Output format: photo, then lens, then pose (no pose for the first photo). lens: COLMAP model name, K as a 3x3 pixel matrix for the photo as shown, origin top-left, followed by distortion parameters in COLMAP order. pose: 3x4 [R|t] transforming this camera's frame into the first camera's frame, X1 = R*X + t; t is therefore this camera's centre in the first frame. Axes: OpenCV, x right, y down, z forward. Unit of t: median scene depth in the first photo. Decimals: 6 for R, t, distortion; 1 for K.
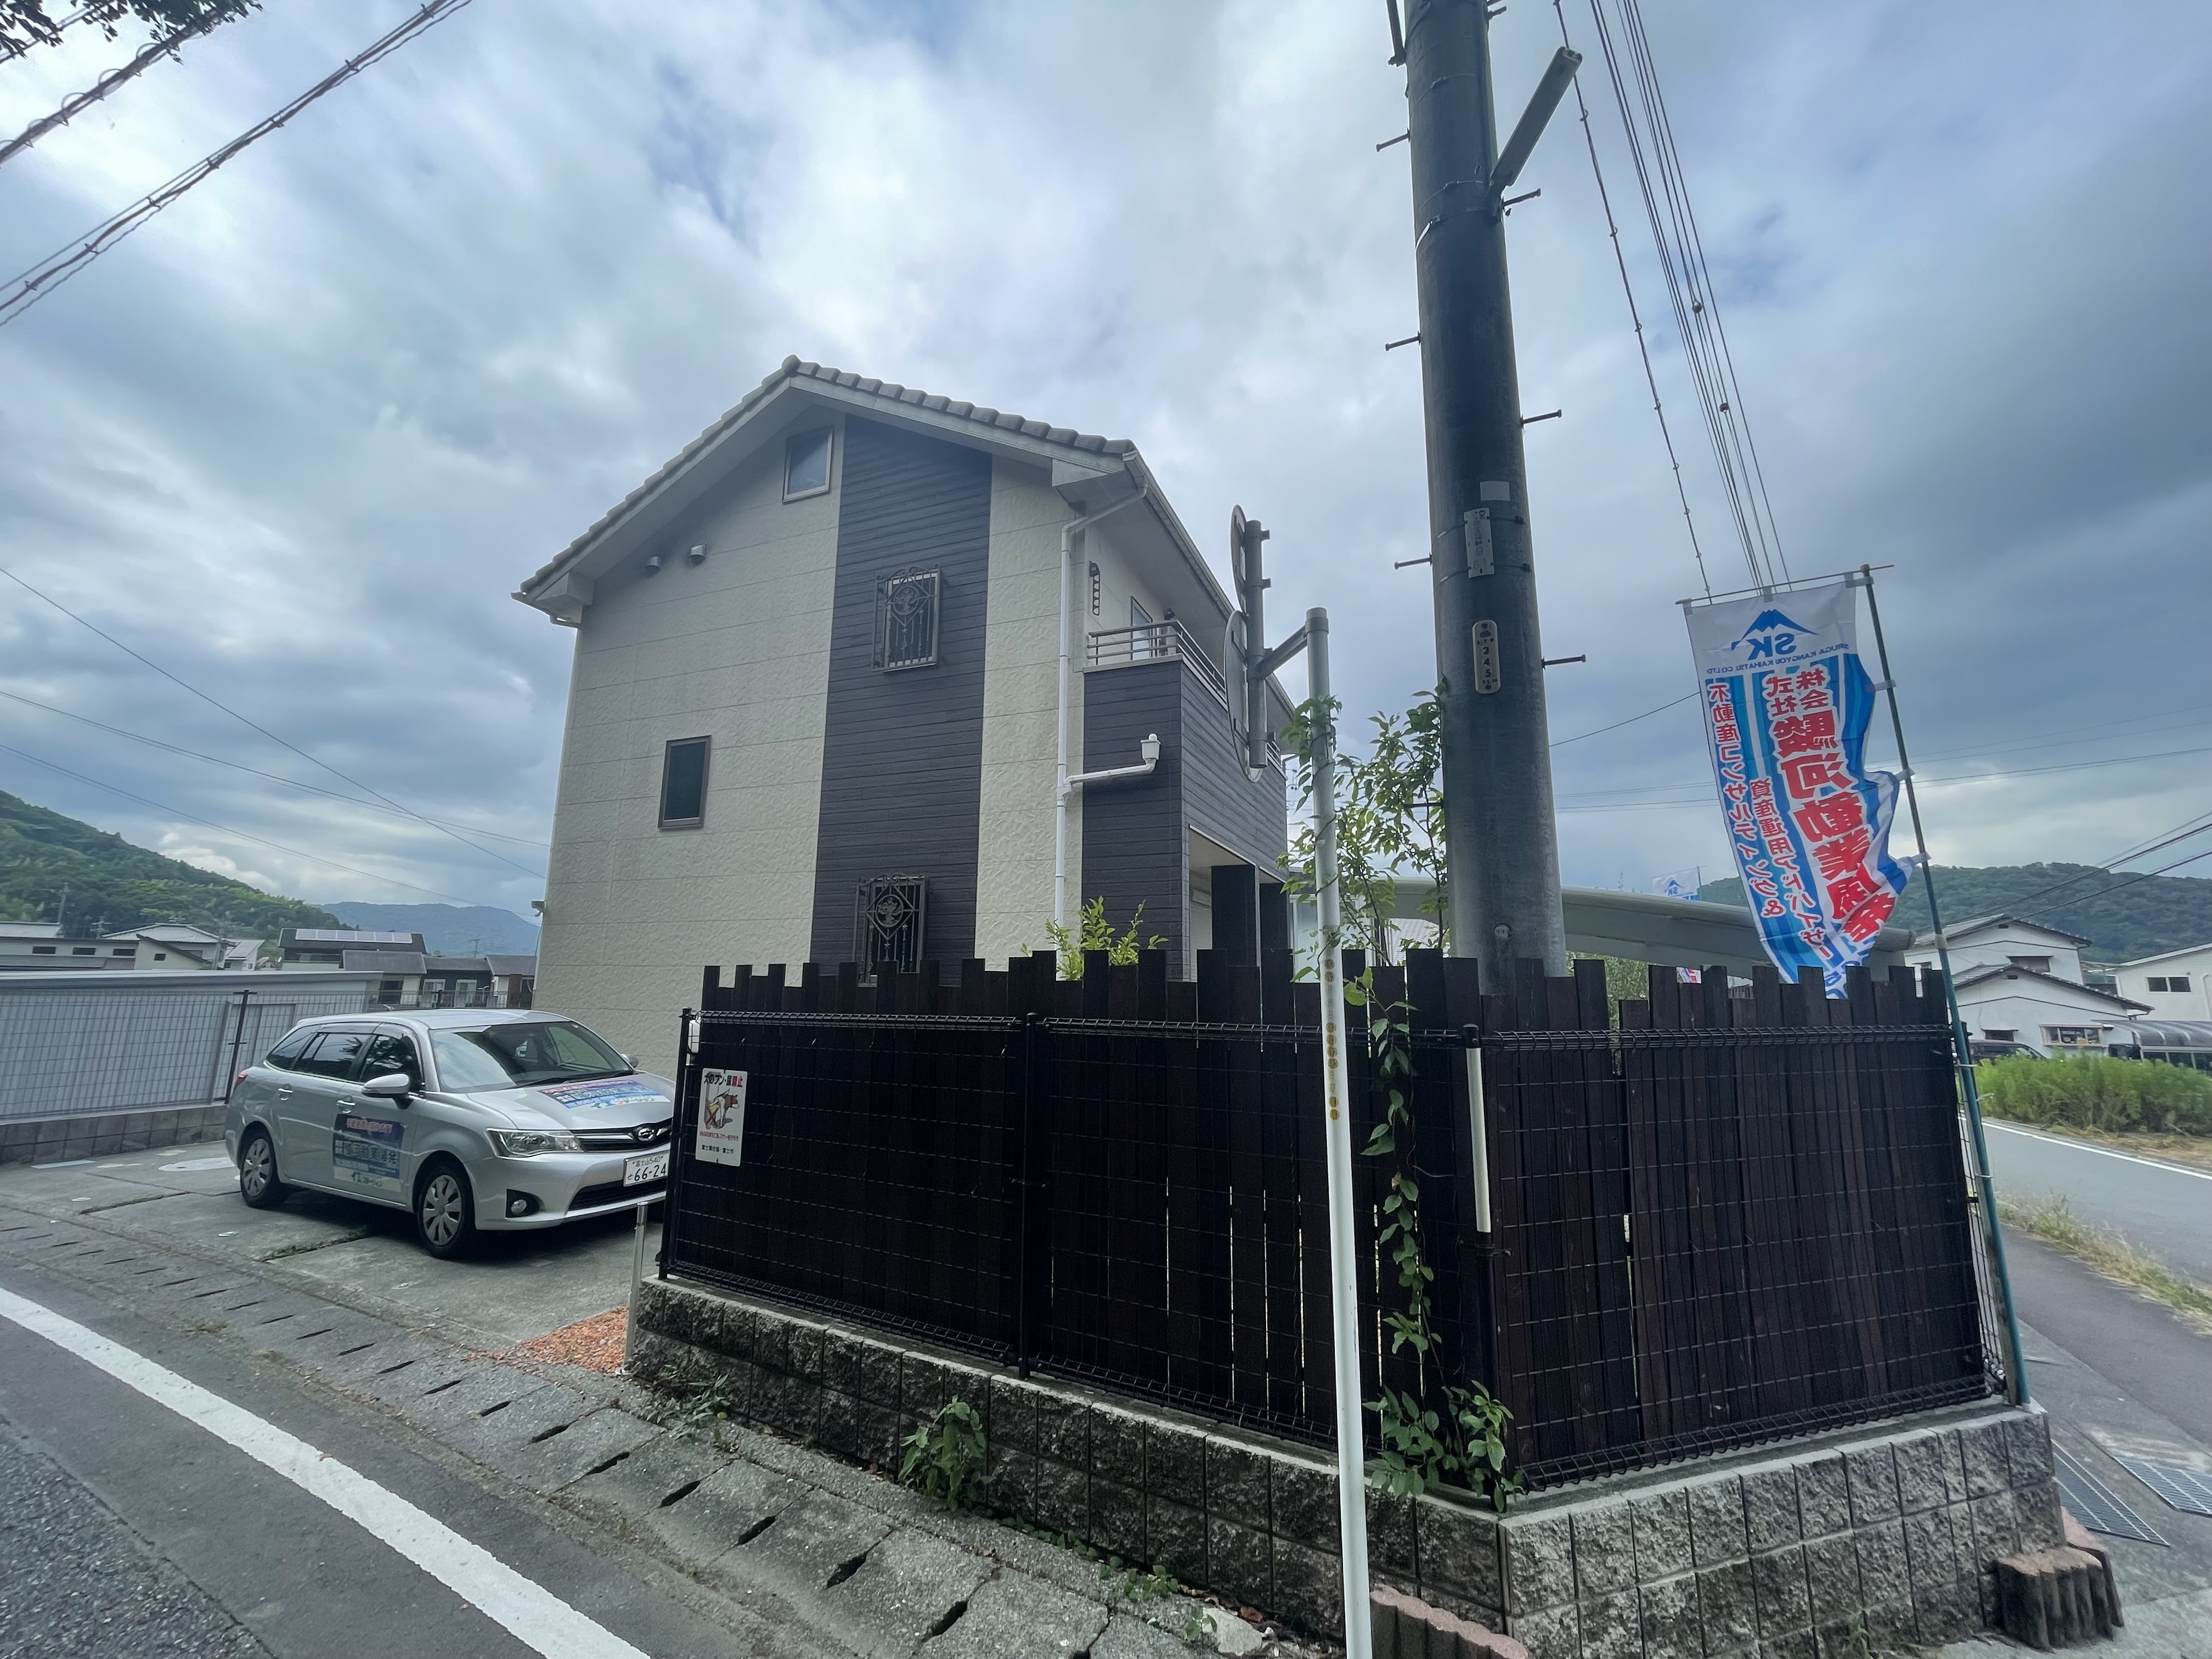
lens RADIAL K [[896.8, 0, 1110.0], [0, 896.8, 830.4], [0, 0, 1]] dist [0.001527, -0.000658]
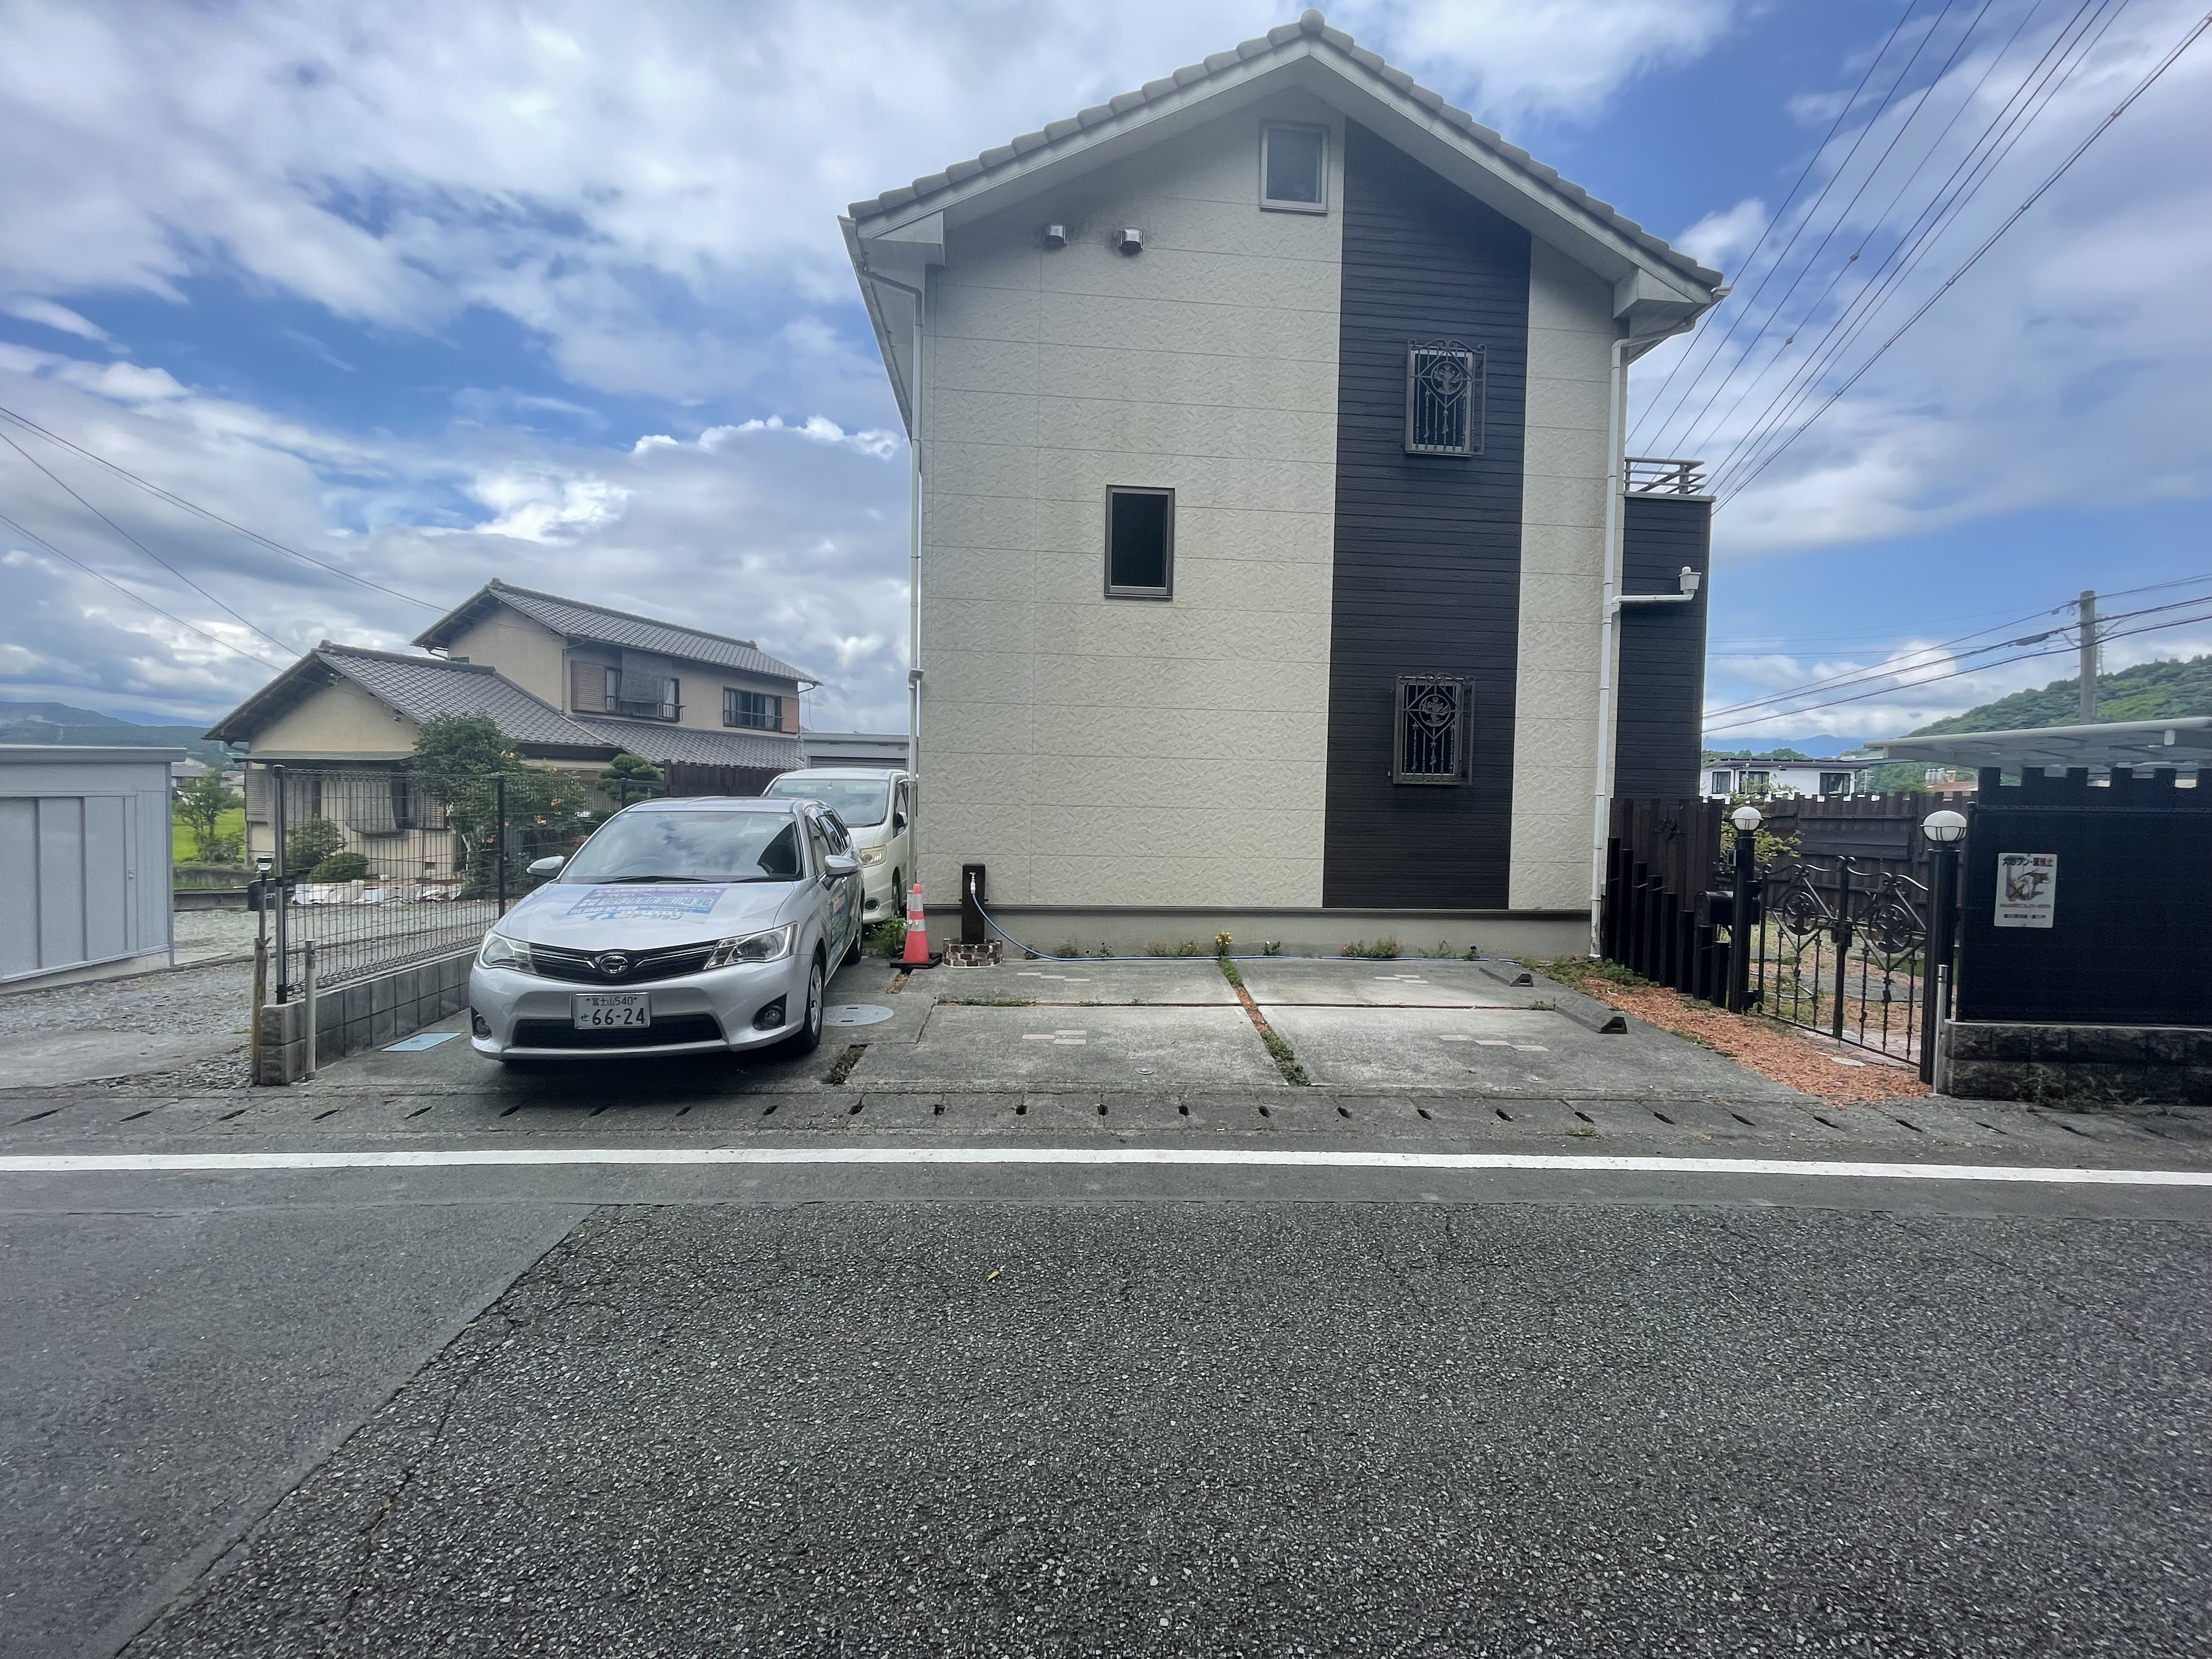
lens RADIAL K [[896.8, 0, 1107.1], [0, 896.8, 827.8], [0, 0, 1]] dist [0.001527, -0.000658]
pose [[0.887383, -0.008457, 0.460955, -1.080408], [-0.091531, 0.976697, 0.194126, 0.058636], [-0.451855, -0.214456, 0.865930, 0.272719]]
